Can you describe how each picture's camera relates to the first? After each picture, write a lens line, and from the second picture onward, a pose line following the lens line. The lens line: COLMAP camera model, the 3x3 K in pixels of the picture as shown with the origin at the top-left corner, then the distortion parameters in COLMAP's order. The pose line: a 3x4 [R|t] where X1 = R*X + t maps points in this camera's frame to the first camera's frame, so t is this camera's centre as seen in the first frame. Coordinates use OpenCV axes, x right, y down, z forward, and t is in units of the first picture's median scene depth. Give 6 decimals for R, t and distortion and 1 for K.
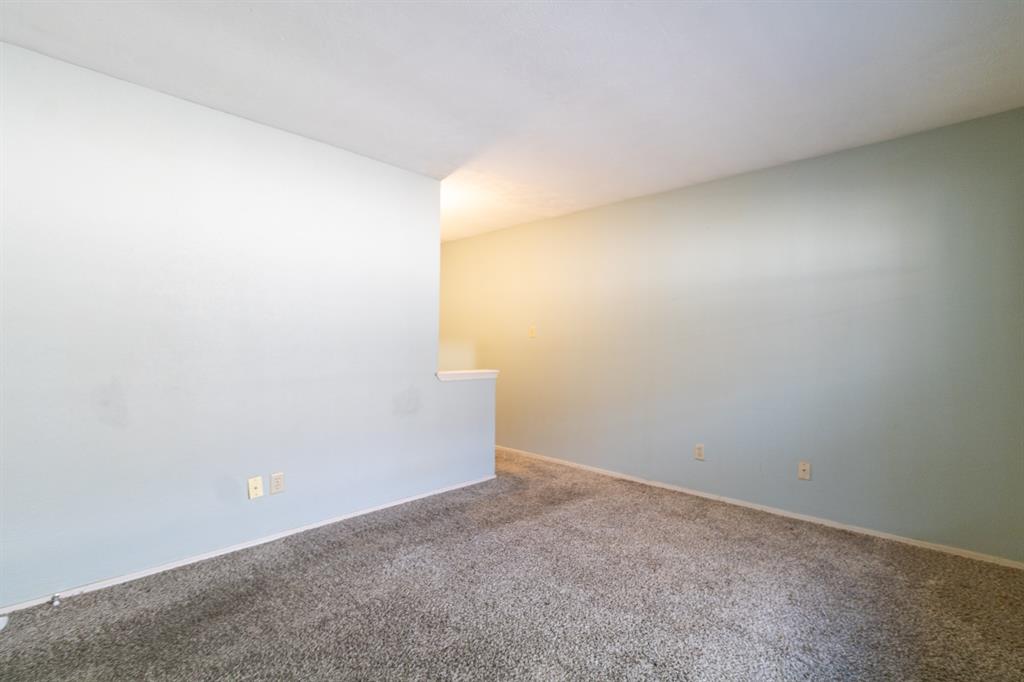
lens RADIAL K [[506.2, 0, 512.0], [0, 506.2, 341.0], [0, 0, 1]] dist [0.002490, 0.000558]
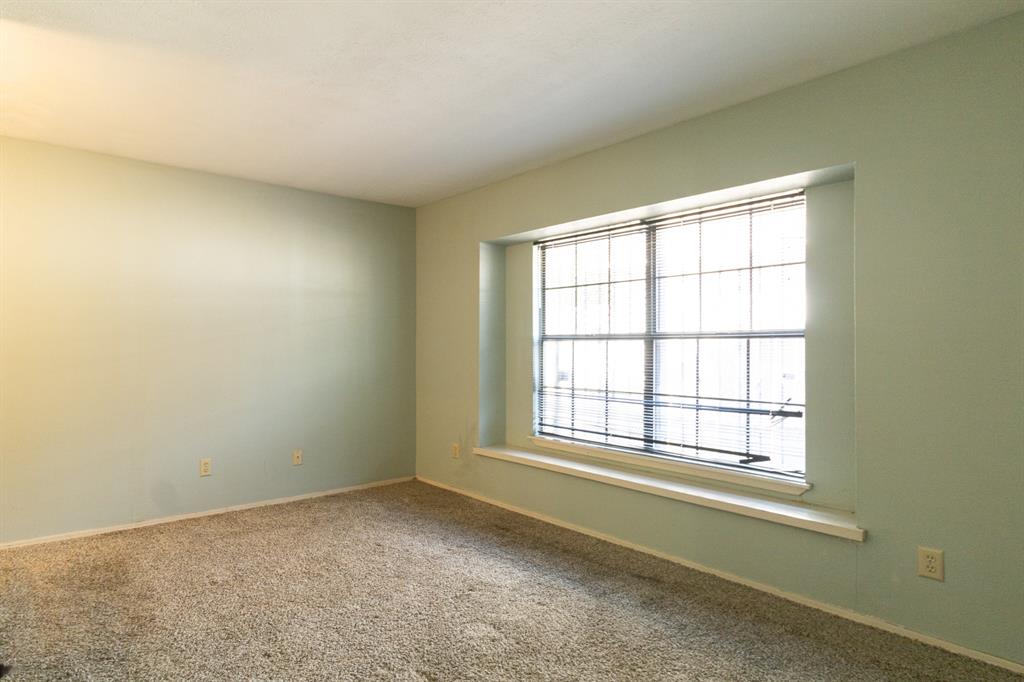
lens RADIAL K [[523.9, 0, 512.0], [0, 523.9, 341.0], [0, 0, 1]] dist [-0.000250, -0.000012]
pose [[0.078618, 0.008599, 0.996868, -0.719632], [-0.007290, 0.999941, -0.008050, -0.007239], [-0.996878, -0.006635, 0.078676, 0.514214]]
